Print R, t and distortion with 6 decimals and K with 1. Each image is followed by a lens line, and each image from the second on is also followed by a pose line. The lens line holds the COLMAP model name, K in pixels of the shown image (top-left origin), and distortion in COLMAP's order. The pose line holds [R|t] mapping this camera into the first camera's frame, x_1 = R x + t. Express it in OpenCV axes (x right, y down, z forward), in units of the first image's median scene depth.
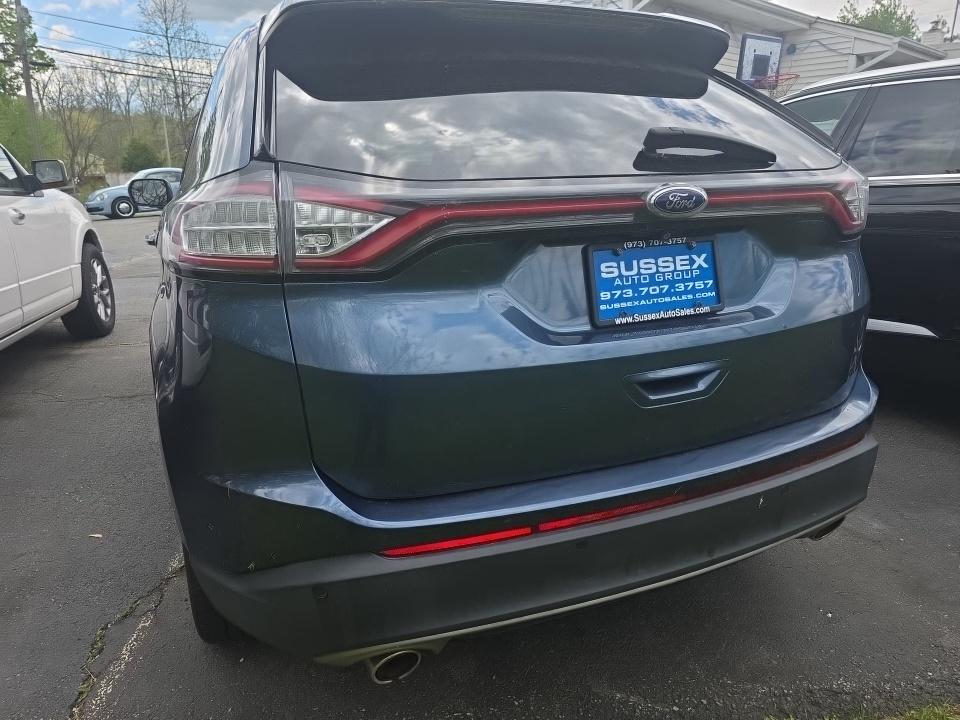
lens RADIAL K [[648.6, 0, 480.0], [0, 648.6, 360.0], [0, 0, 1]] dist [0.007432, 0.000579]
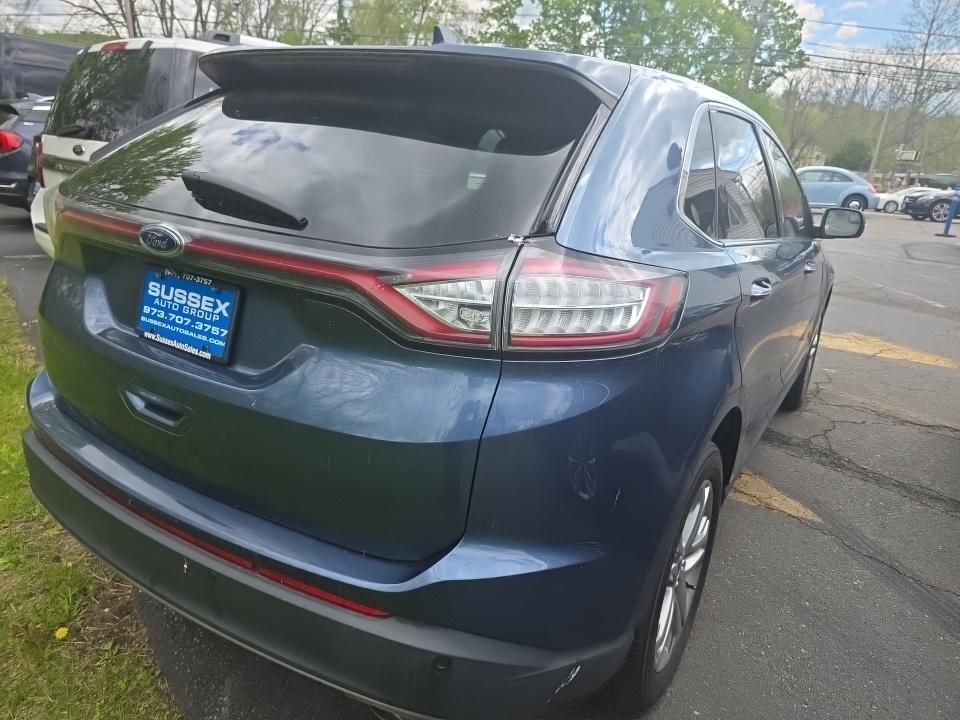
lens RADIAL K [[648.6, 0, 480.0], [0, 648.6, 360.0], [0, 0, 1]] dist [0.007432, 0.000579]
pose [[0.561595, 0.317140, -0.764220, 1.389088], [-0.313732, 0.936275, 0.157991, -0.371342], [0.765626, 0.151034, 0.625305, 0.731142]]
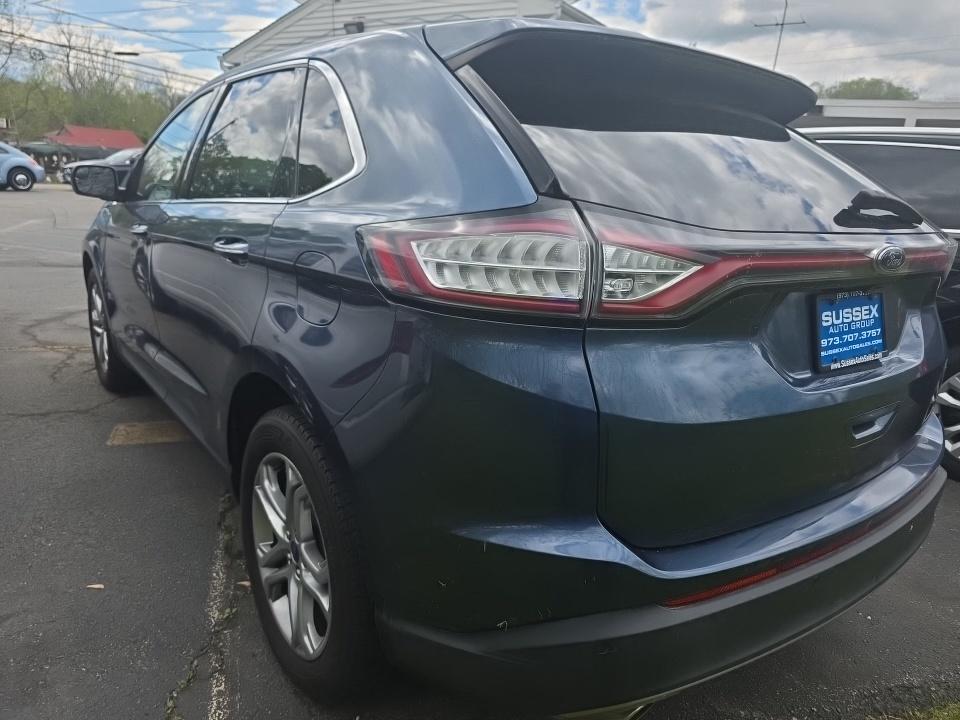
lens RADIAL K [[644.4, 0, 480.0], [0, 644.4, 360.0], [0, 0, 1]] dist [0.006959, -0.003292]
pose [[0.971900, 0.015739, 0.234868, -0.593340], [-0.013306, 0.999840, -0.011937, -0.049566], [-0.235018, 0.008476, 0.971954, 0.097941]]
